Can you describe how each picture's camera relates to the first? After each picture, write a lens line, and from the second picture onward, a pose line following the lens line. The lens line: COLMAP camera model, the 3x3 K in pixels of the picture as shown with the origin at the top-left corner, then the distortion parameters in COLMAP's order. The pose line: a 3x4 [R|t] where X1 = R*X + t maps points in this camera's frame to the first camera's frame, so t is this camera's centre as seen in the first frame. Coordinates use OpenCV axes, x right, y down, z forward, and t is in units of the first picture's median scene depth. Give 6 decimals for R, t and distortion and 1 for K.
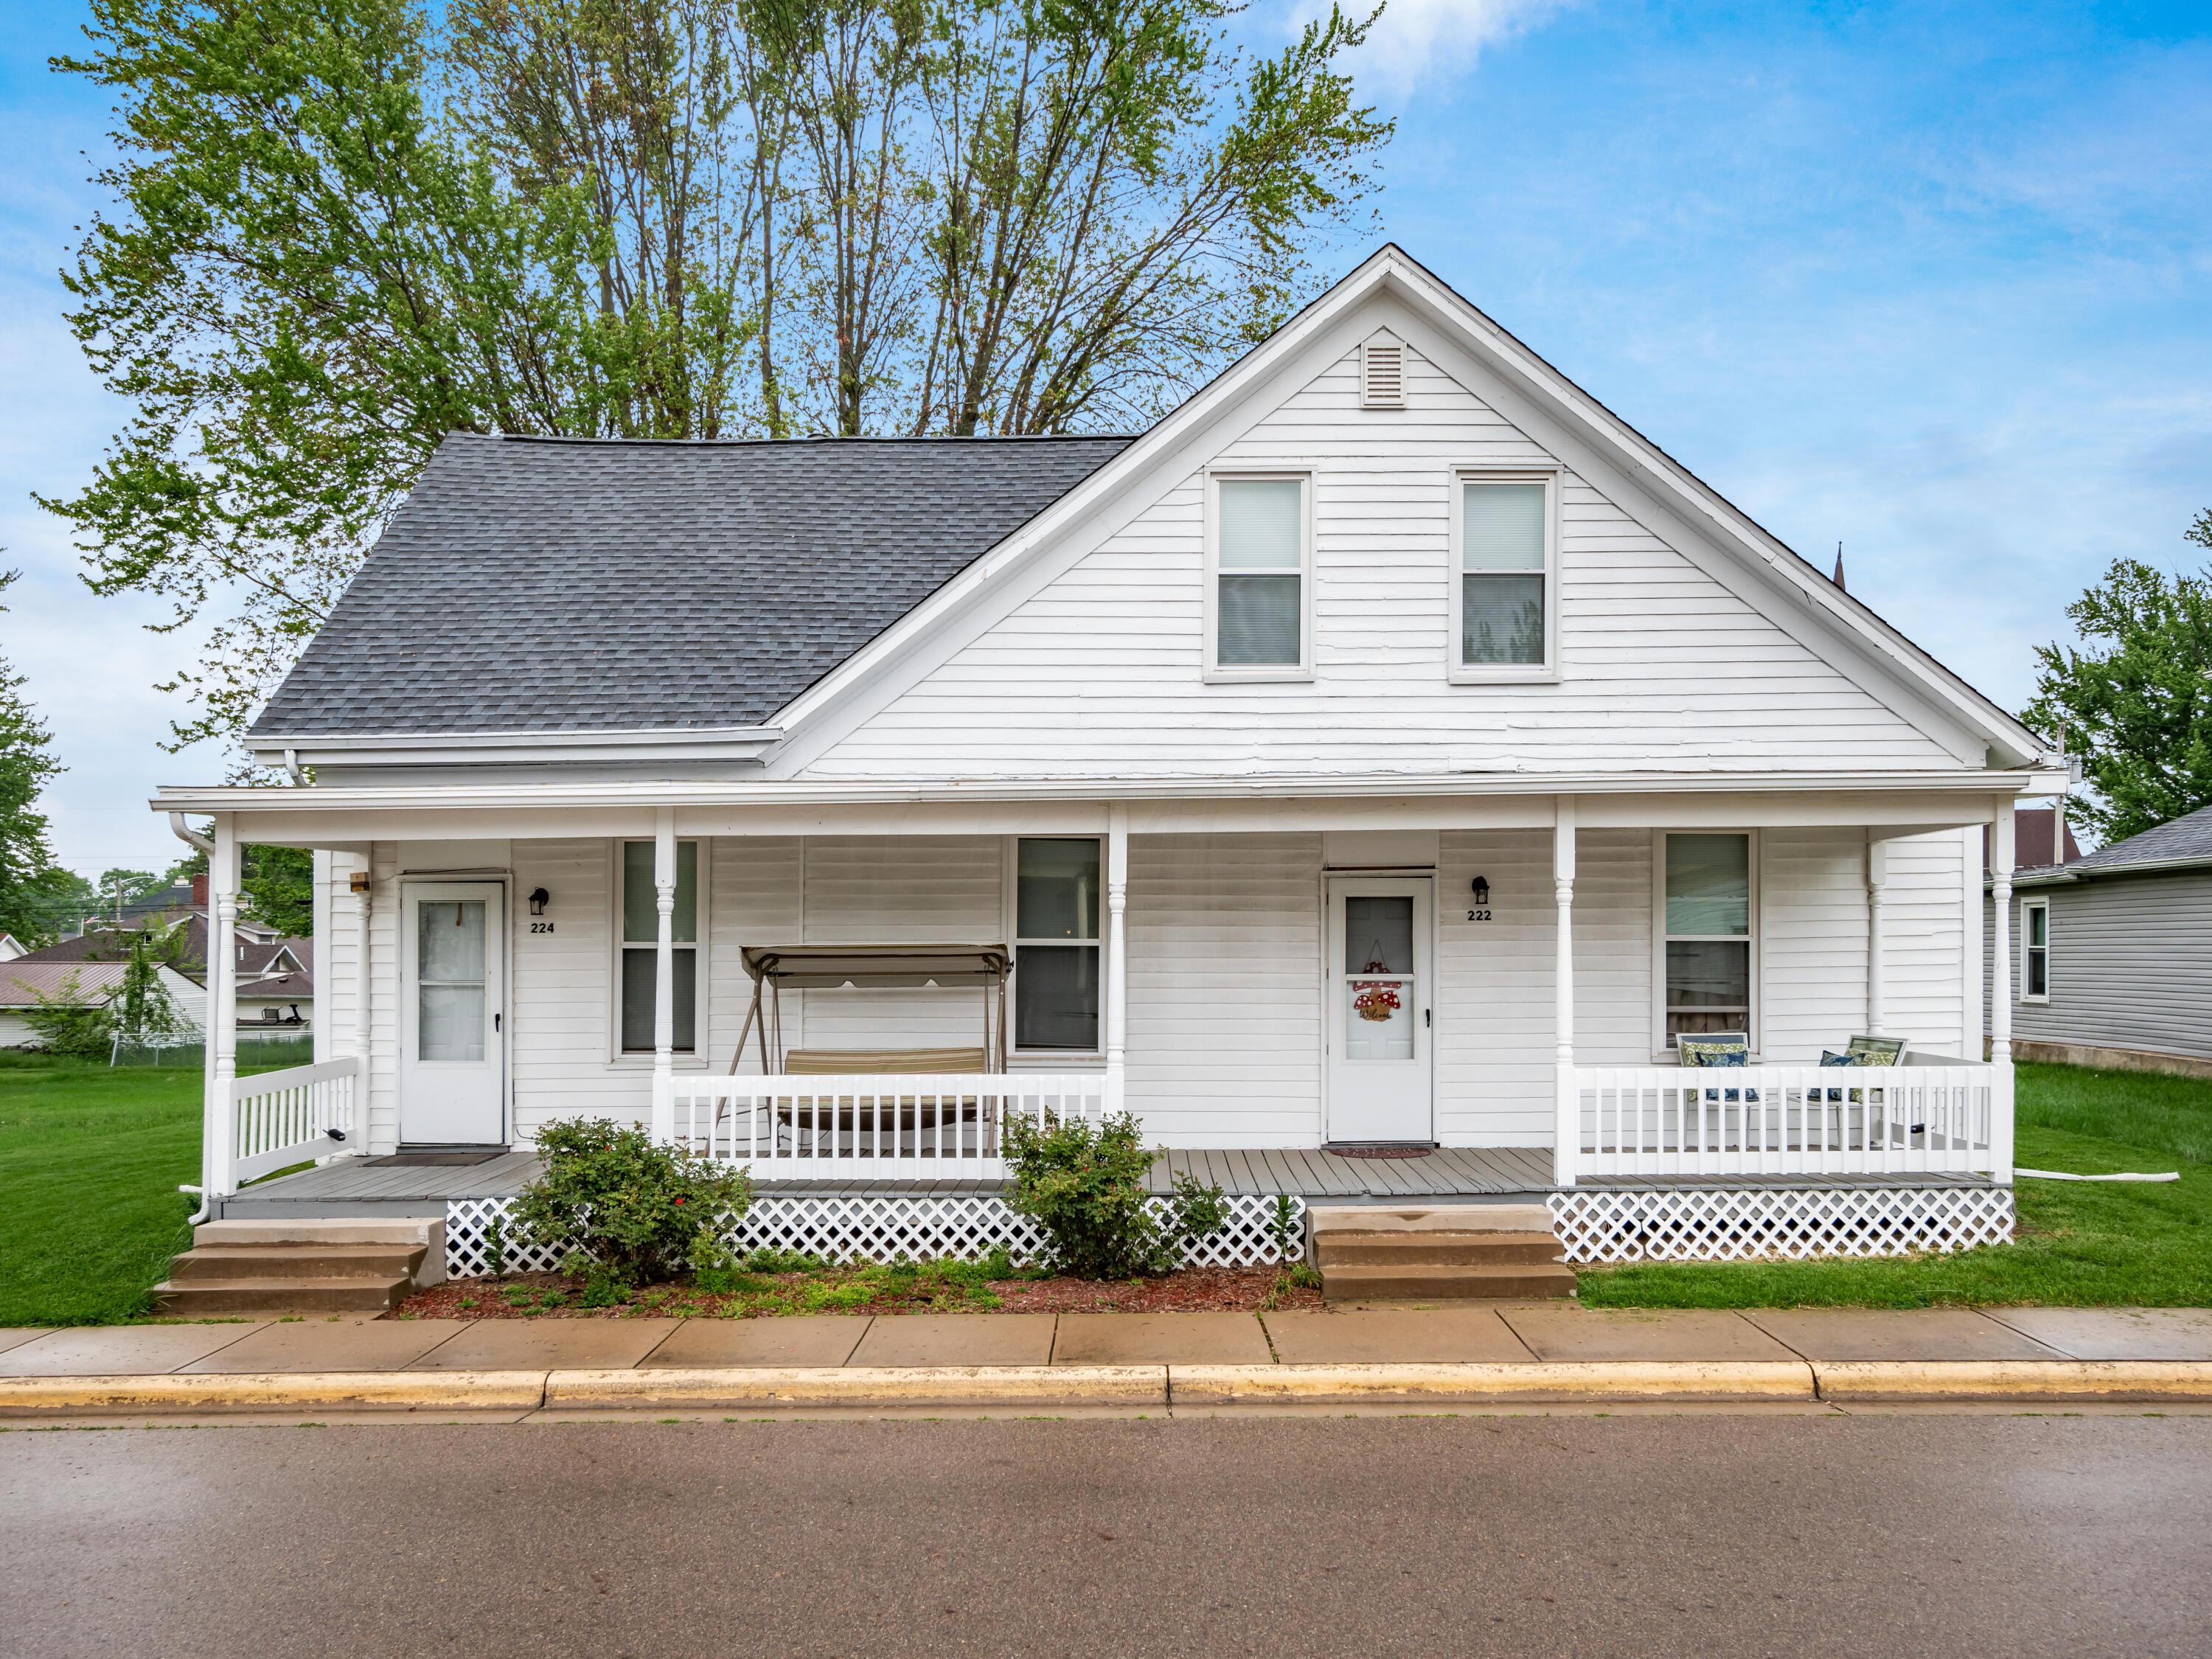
lens RADIAL K [[1724.6, 0, 1073.0], [0, 1724.6, 916.0], [0, 0, 1]] dist [0.001523, 0.010793]
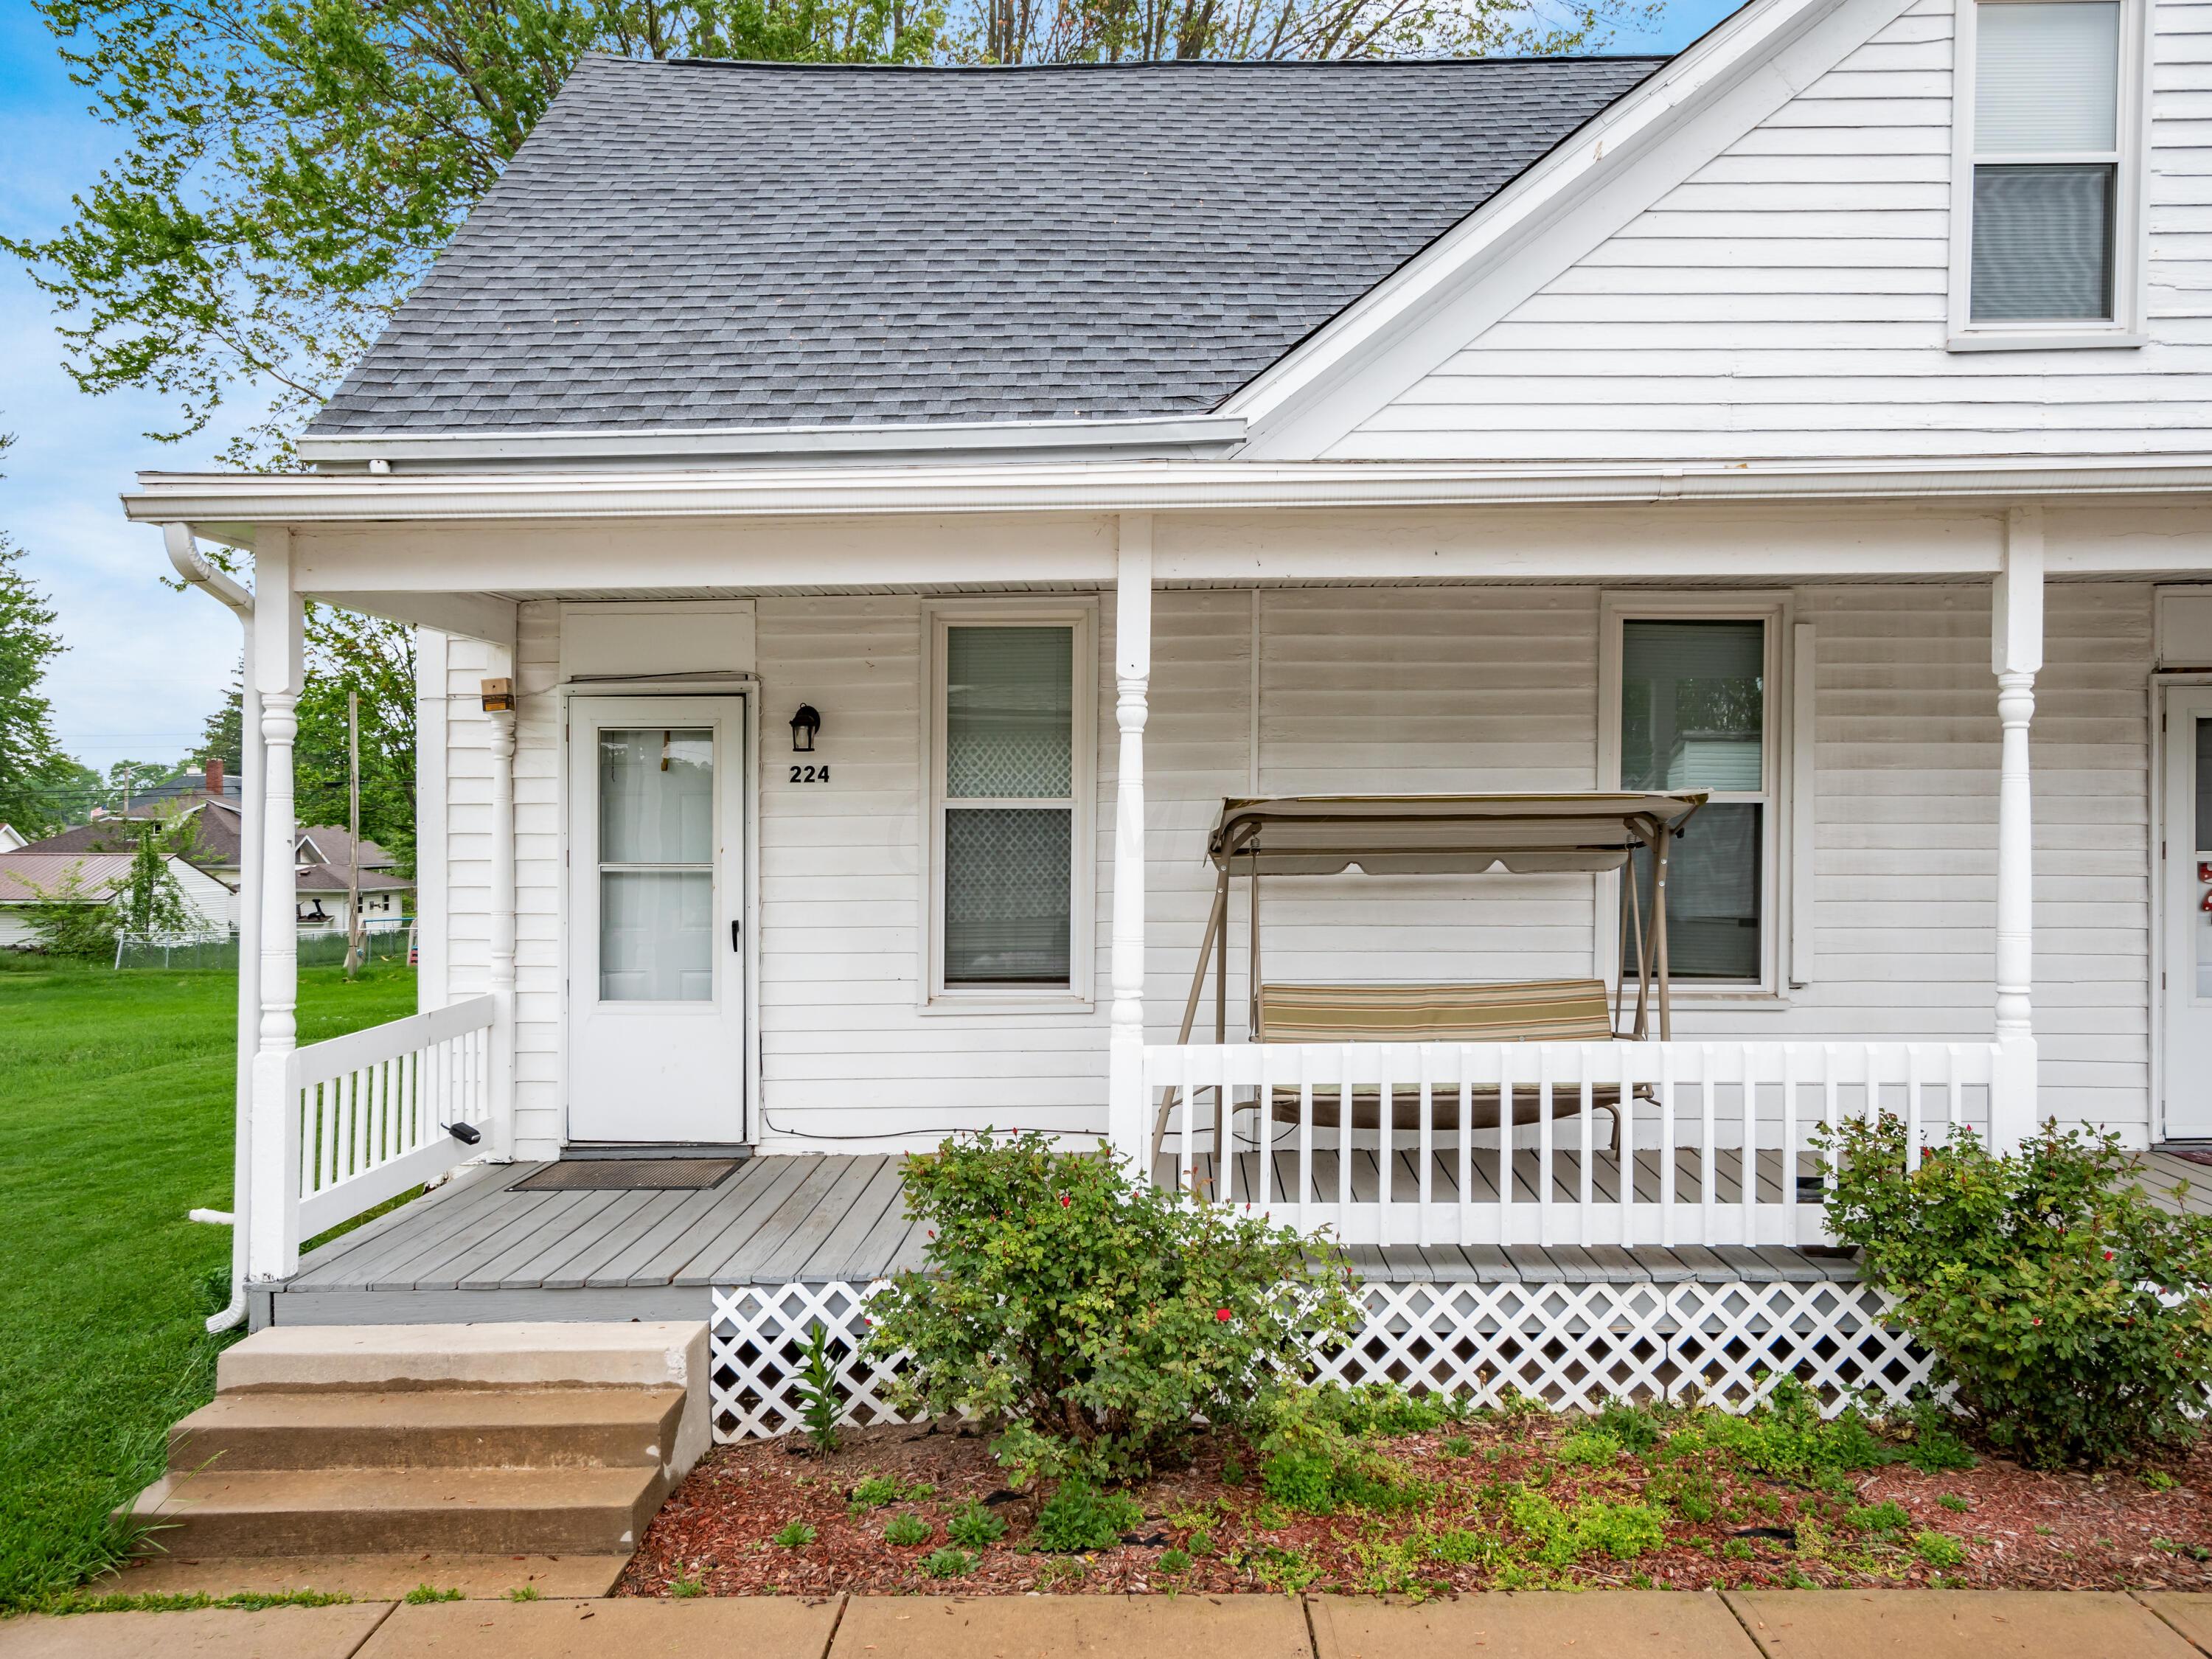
lens RADIAL K [[1759.4, 0, 1122.6], [0, 1759.4, 819.3], [0, 0, 1]] dist [0.009324, 0.001202]
pose [[0.999968, -0.001429, 0.007813, -0.212806], [0.001372, 0.999973, 0.007183, 0.018824], [-0.007823, -0.007172, 0.999944, 0.414427]]
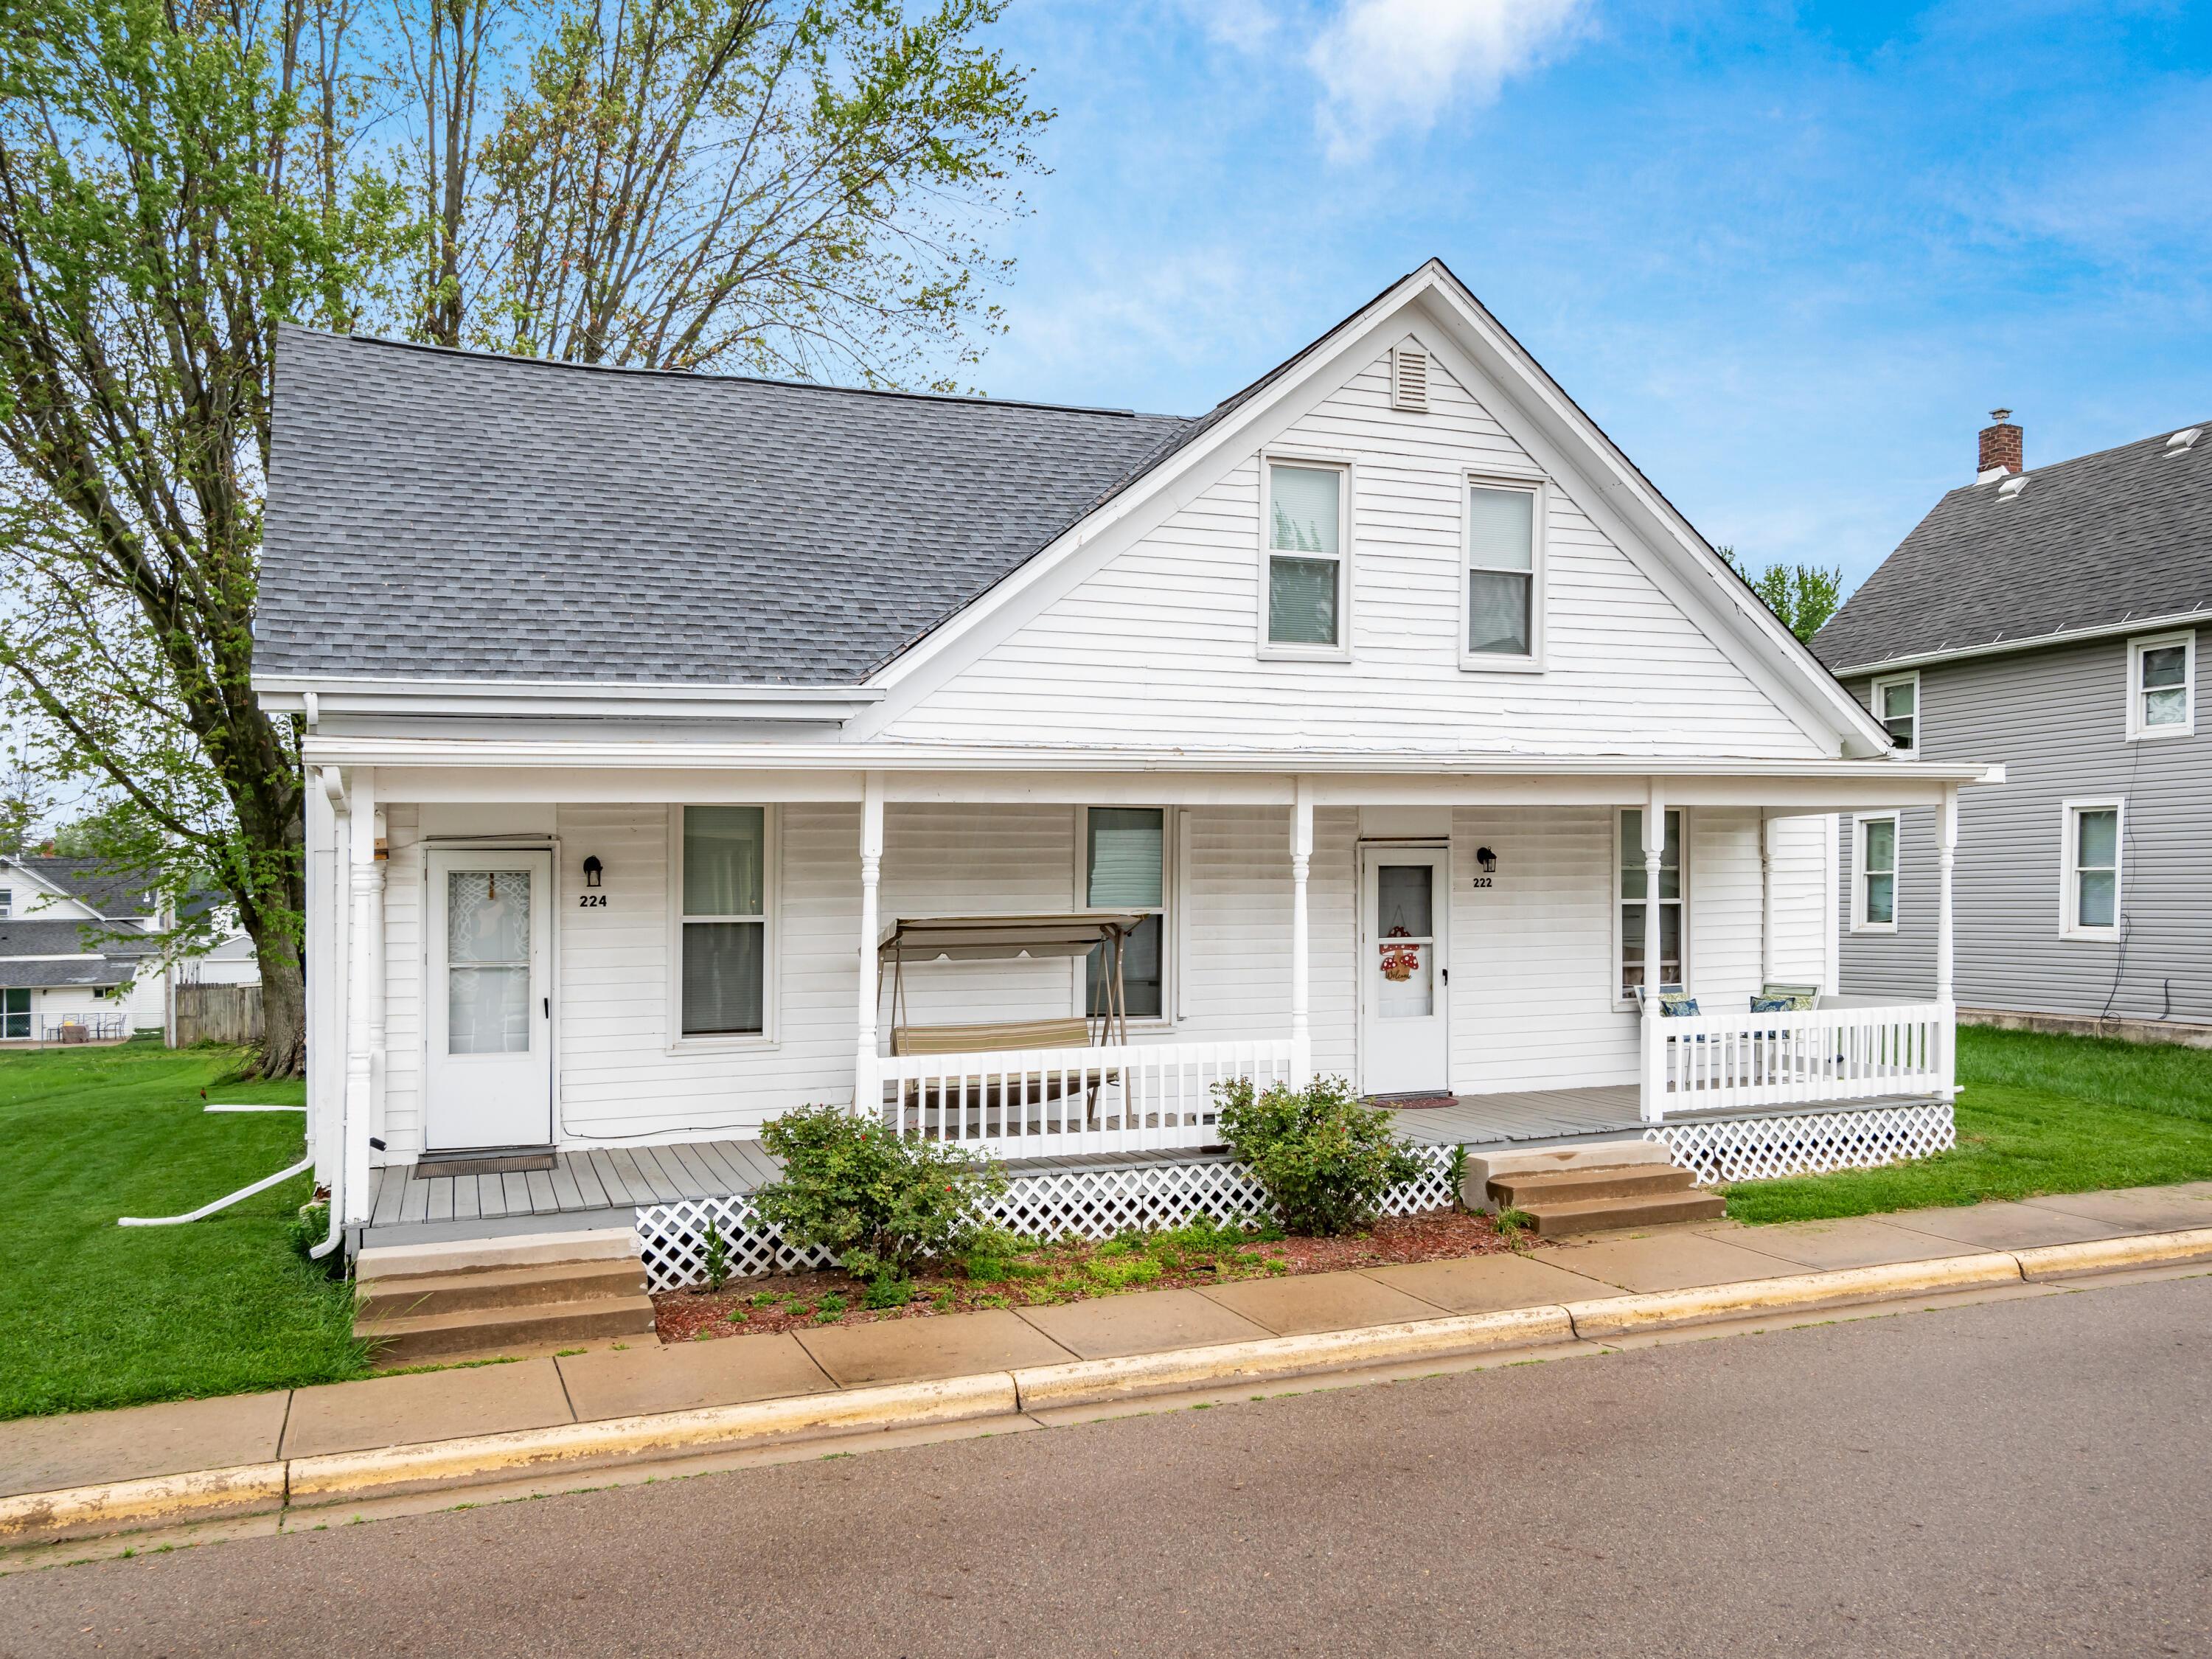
lens RADIAL K [[1724.6, 0, 1074.6], [0, 1724.6, 900.5], [0, 0, 1]] dist [0.001523, 0.010793]
pose [[0.930357, -0.007913, 0.366570, -0.417021], [0.003189, 0.999904, 0.013489, -0.004695], [-0.366642, -0.011381, 0.930293, 0.075798]]
